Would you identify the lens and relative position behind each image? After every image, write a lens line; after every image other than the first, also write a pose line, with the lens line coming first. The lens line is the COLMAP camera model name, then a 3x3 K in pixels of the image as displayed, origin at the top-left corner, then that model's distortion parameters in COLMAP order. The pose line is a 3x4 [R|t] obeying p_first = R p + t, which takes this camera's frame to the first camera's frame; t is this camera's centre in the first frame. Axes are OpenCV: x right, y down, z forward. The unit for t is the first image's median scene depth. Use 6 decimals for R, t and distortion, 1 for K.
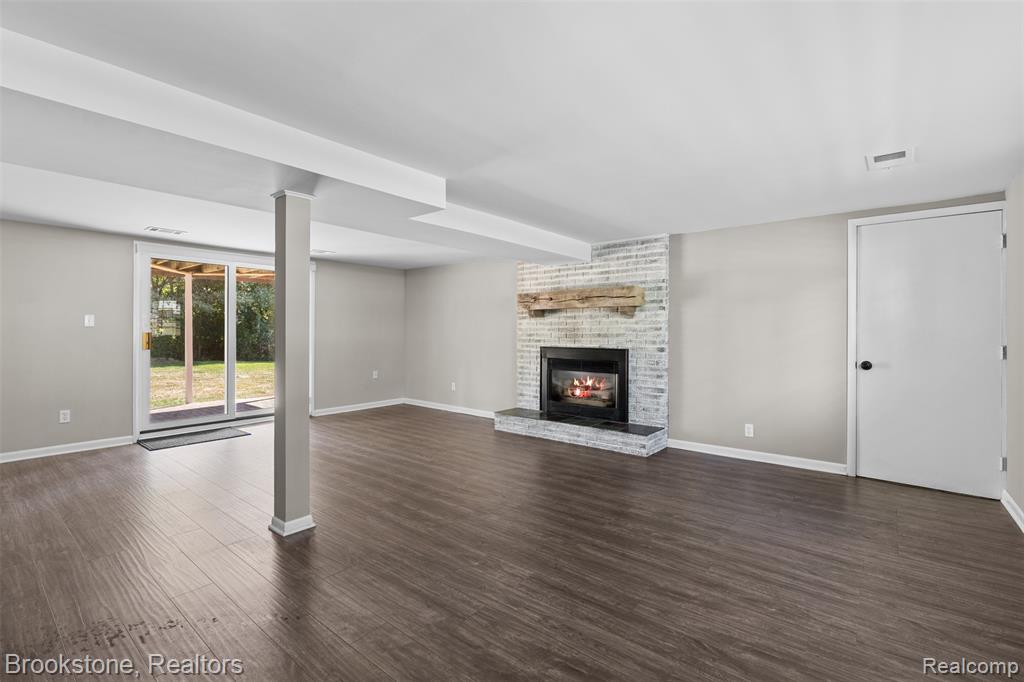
lens RADIAL K [[463.8, 0, 513.1], [0, 463.8, 340.4], [0, 0, 1]] dist [0.001237, 0.001191]
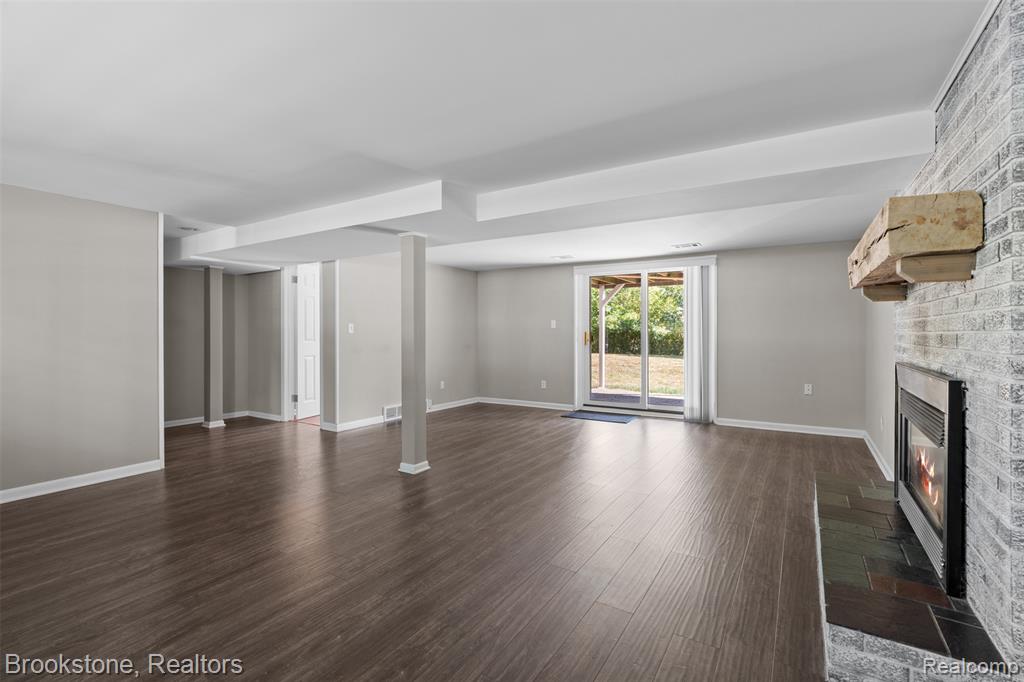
lens RADIAL K [[463.8, 0, 514.4], [0, 463.8, 334.4], [0, 0, 1]] dist [0.001237, 0.001191]
pose [[0.118689, 0.002405, -0.992929, 0.879149], [-0.017410, 0.999848, 0.000340, -0.012018], [0.992779, 0.017246, 0.118713, 1.040468]]
